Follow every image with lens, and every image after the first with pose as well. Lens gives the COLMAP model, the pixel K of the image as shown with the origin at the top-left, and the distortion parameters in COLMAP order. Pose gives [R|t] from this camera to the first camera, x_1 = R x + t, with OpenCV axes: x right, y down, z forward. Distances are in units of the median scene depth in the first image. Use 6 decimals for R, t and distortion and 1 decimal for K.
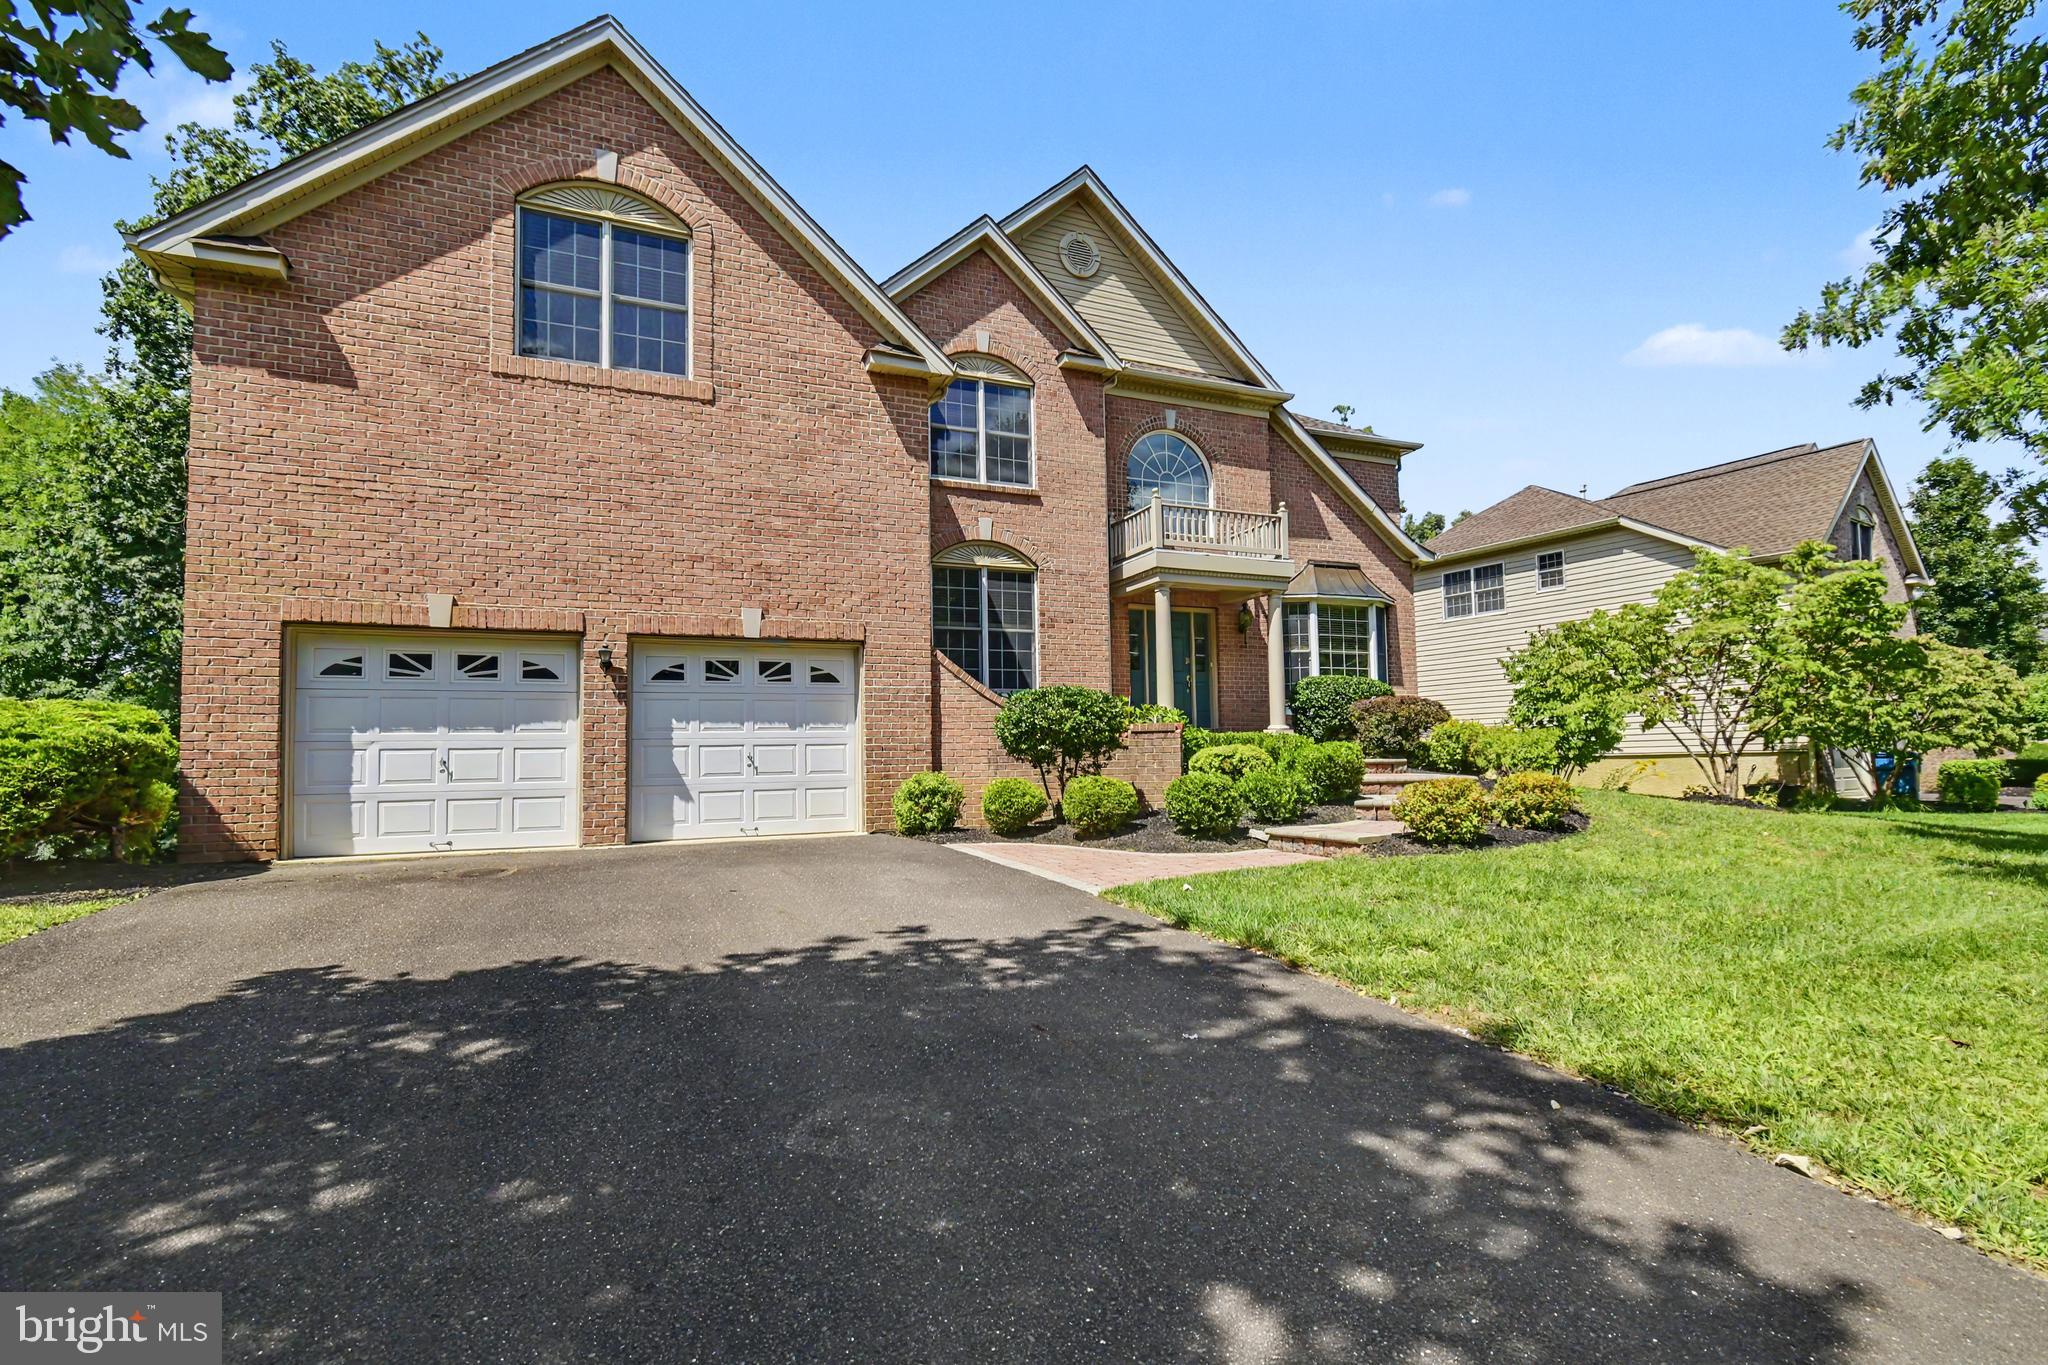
lens RADIAL K [[898.1, 0, 1023.0], [0, 898.1, 720.1], [0, 0, 1]] dist [0.000613, 0.000214]
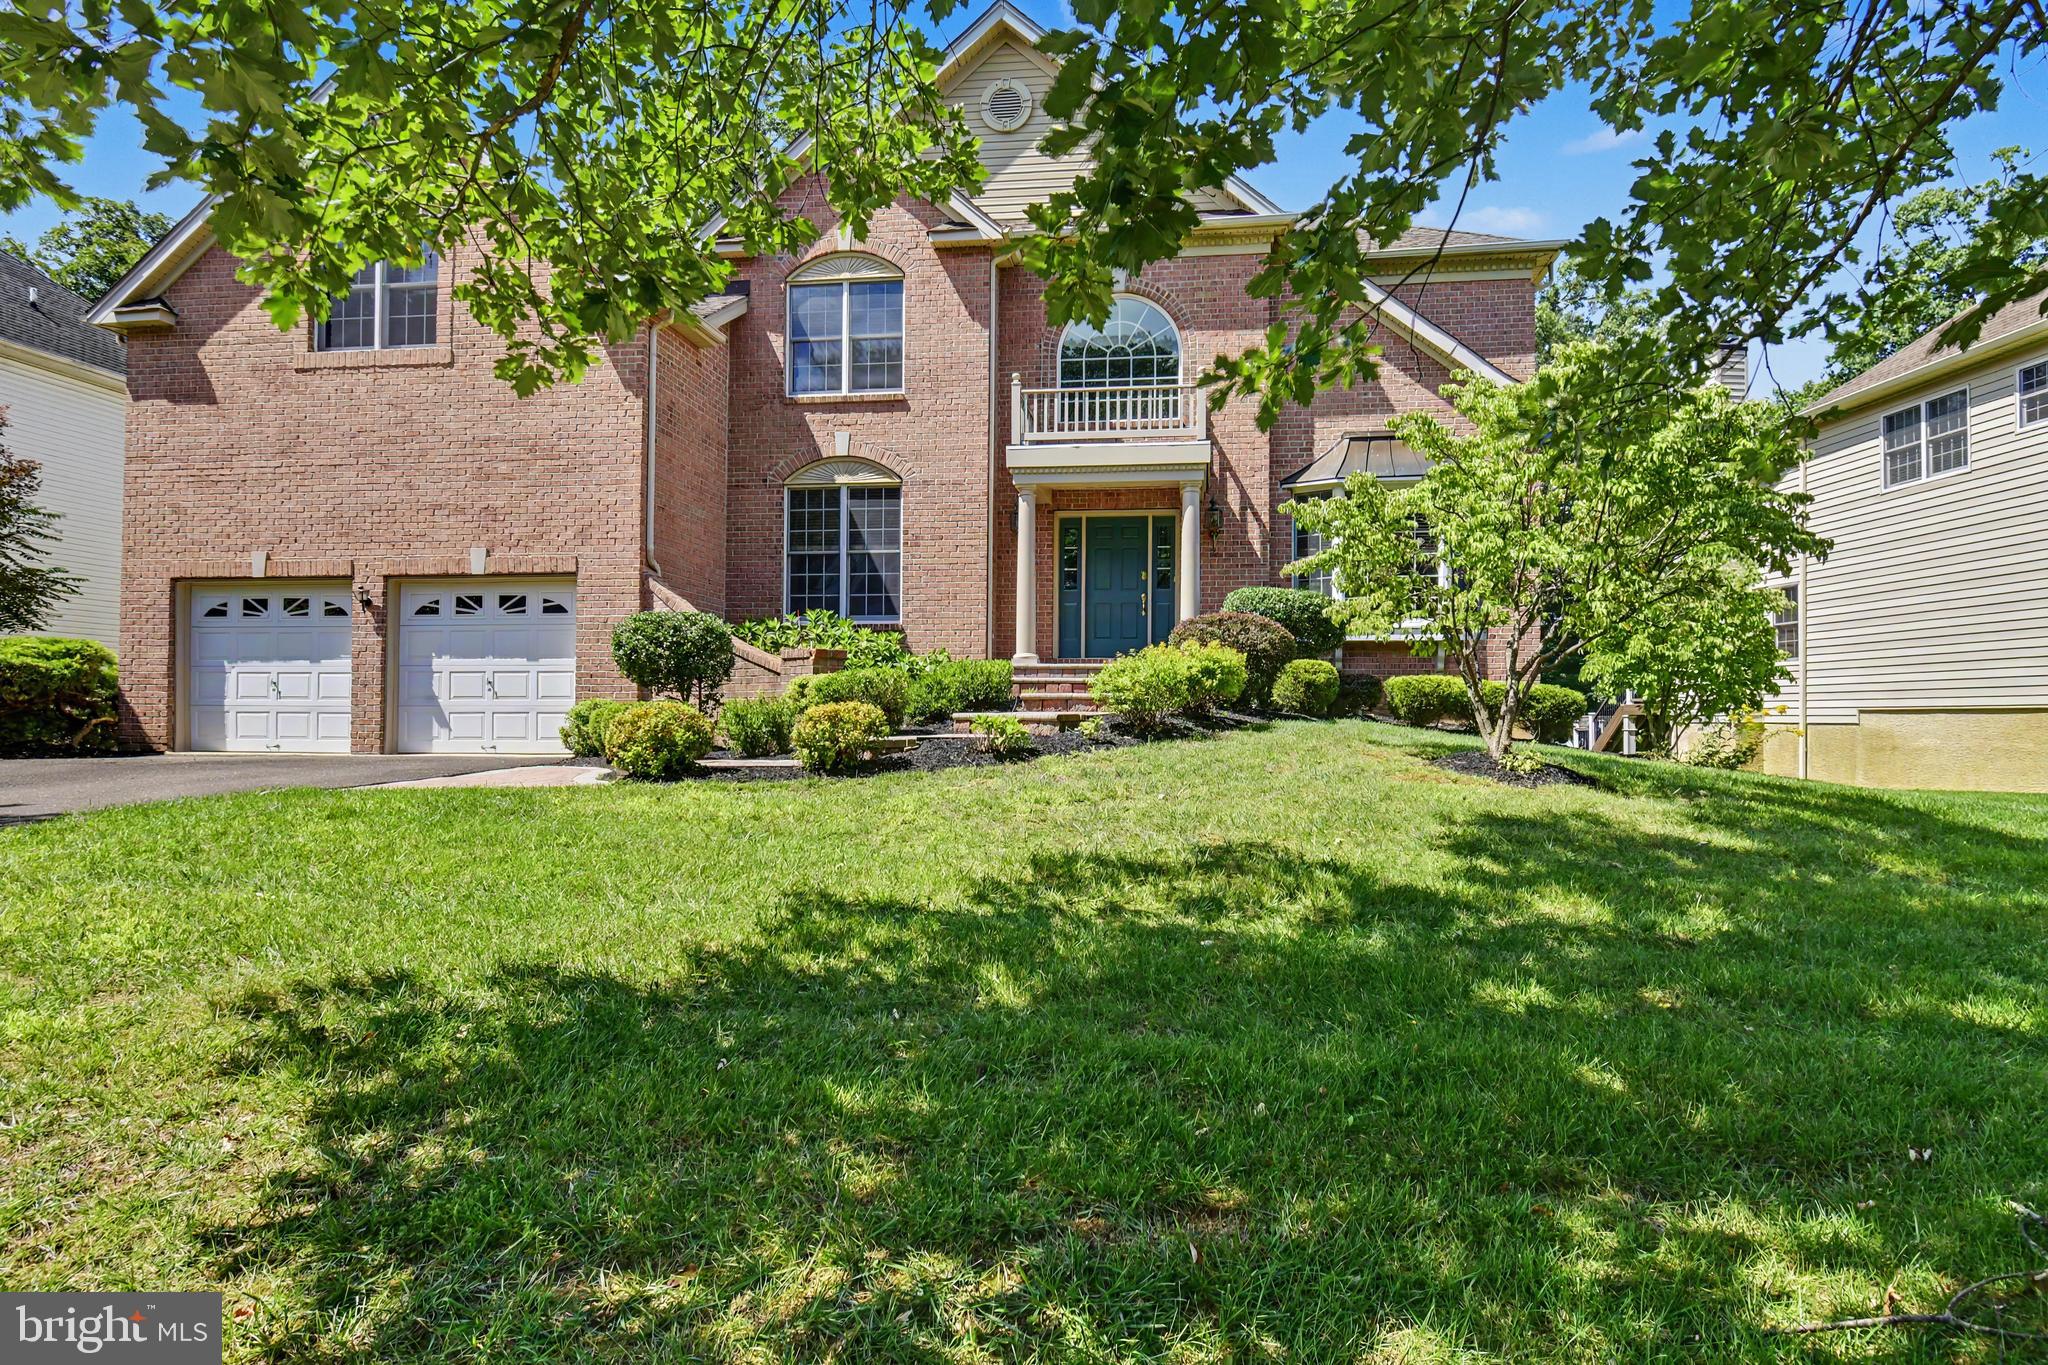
lens RADIAL K [[997.6, 0, 1024.0], [0, 997.6, 682.5], [0, 0, 1]] dist [0.009681, -0.005756]
pose [[0.871347, 0.012996, -0.490495, 0.857619], [0.002672, 0.999509, 0.031230, 0.004239], [0.490660, -0.028523, 0.870884, 0.244674]]
